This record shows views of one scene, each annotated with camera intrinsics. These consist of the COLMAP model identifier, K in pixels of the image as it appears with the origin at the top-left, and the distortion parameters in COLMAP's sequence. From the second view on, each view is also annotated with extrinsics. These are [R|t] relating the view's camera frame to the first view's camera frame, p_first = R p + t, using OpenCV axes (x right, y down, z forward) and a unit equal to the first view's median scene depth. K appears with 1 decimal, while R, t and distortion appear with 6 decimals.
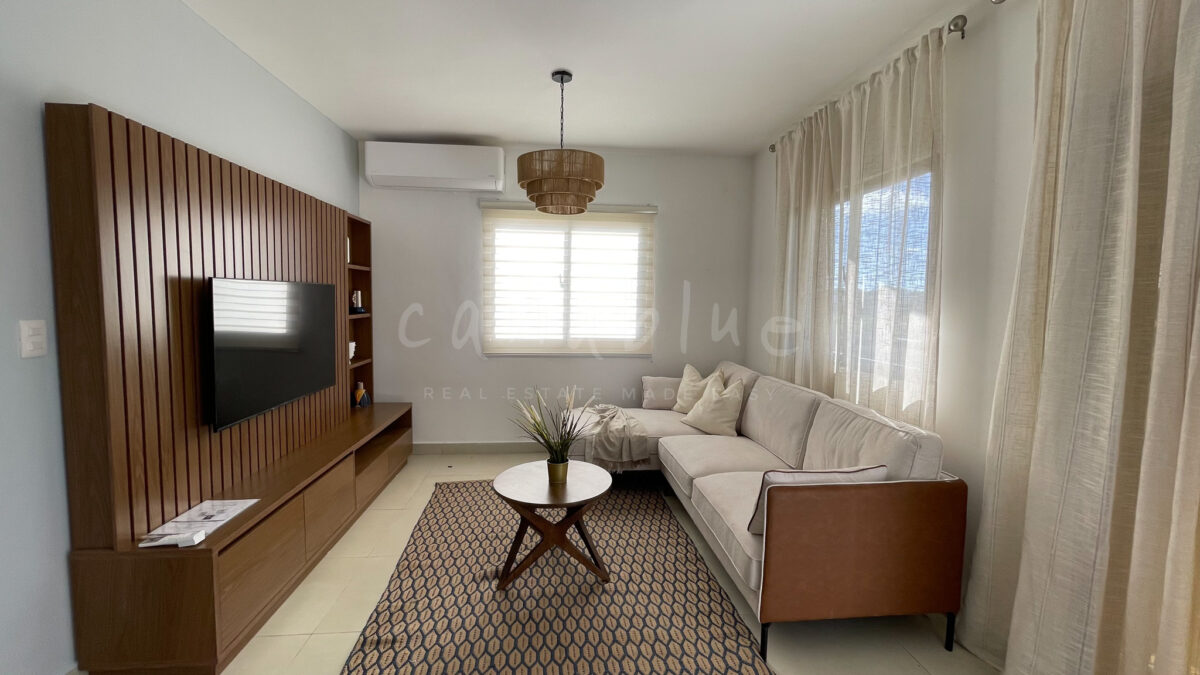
lens RADIAL K [[488.5, 0, 600.0], [0, 488.5, 337.5], [0, 0, 1]] dist [-0.000786, -0.000185]
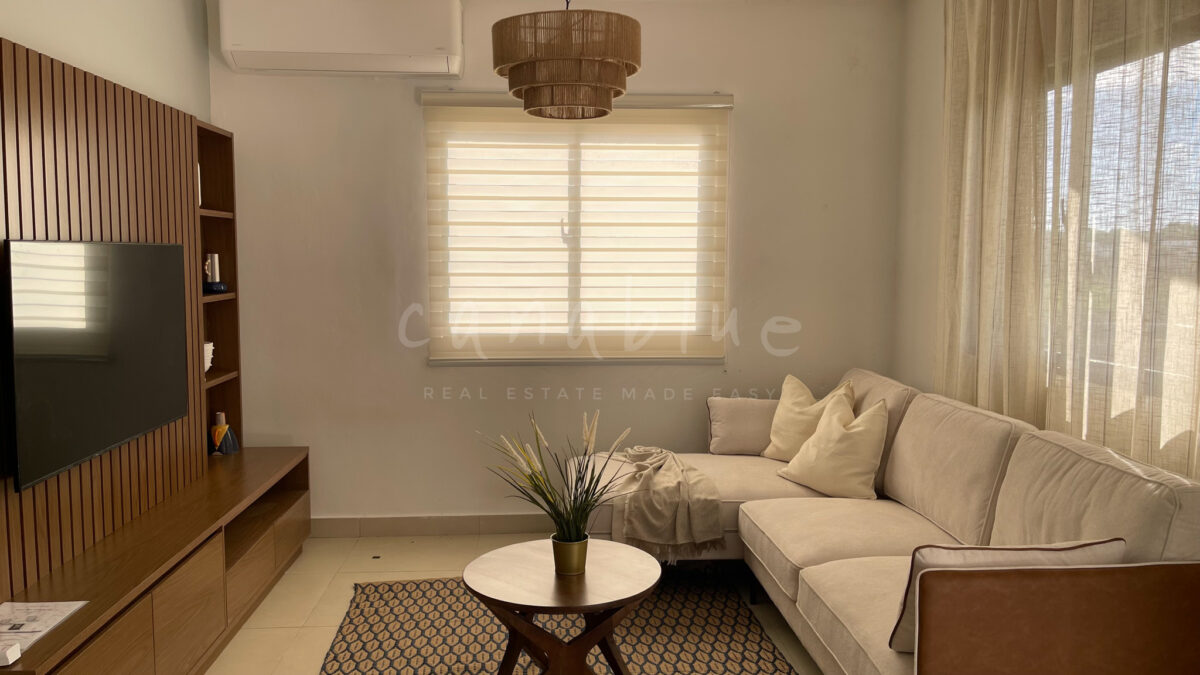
lens RADIAL K [[918.3, 0, 600.0], [0, 918.3, 337.5], [0, 0, 1]] dist [0.039182, -0.032915]
pose [[0.999527, -0.012108, -0.028266, -0.012425], [0.012365, 0.999884, 0.008947, -0.001171], [0.028154, -0.009293, 0.999560, -0.099044]]
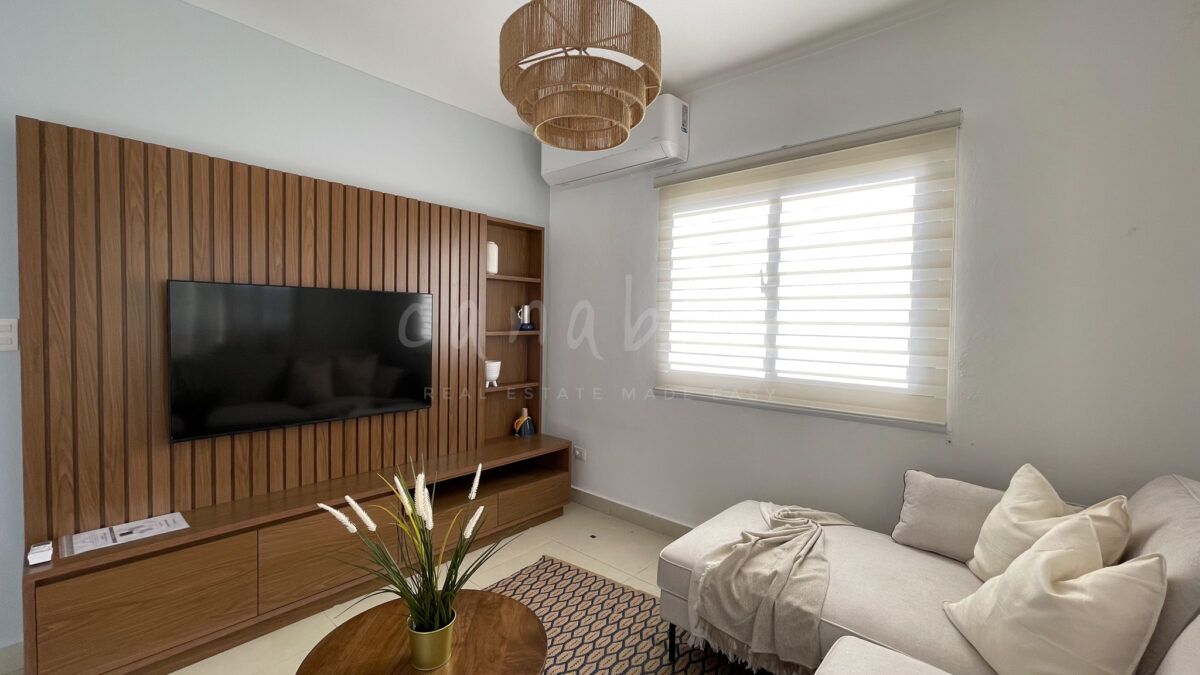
lens RADIAL K [[488.5, 0, 600.0], [0, 488.5, 337.5], [0, 0, 1]] dist [-0.000786, -0.000185]
pose [[0.685968, 0.019068, -0.727382, 0.310677], [-0.061546, 0.997595, -0.031891, -0.020905], [0.725024, 0.066644, 0.685492, 0.620602]]
